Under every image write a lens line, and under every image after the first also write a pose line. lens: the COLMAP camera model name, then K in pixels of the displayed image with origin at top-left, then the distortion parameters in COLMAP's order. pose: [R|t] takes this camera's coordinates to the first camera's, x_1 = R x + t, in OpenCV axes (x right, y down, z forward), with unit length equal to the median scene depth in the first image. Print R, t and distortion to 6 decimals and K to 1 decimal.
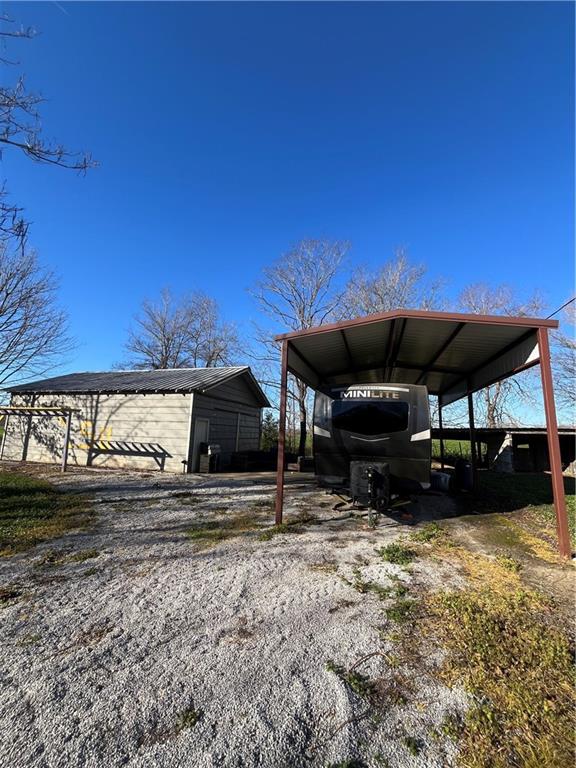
lens RADIAL K [[311.7, 0, 289.6], [0, 311.7, 381.7], [0, 0, 1]] dist [-0.004227, 0.000062]
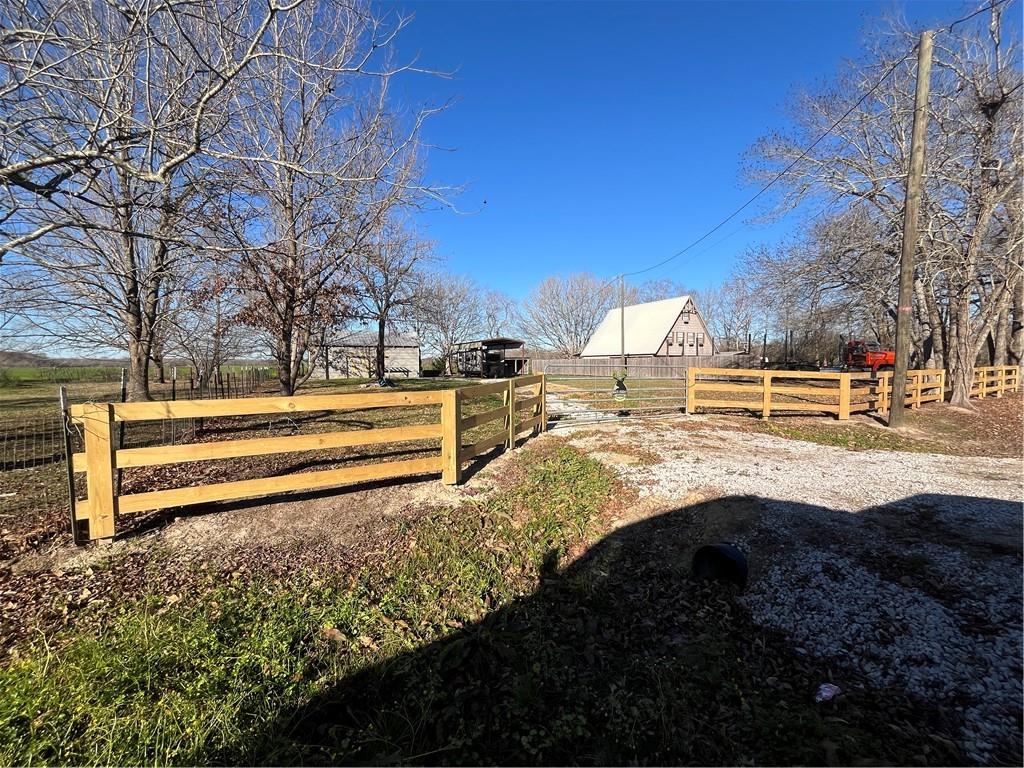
lens RADIAL K [[415.6, 0, 514.7], [0, 415.6, 382.8], [0, 0, 1]] dist [-0.004227, 0.000062]
pose [[0.737666, -0.062775, 0.672241, -1.926126], [-0.084545, 0.979243, 0.184217, -0.356405], [-0.669851, -0.192725, 0.717047, -1.940545]]
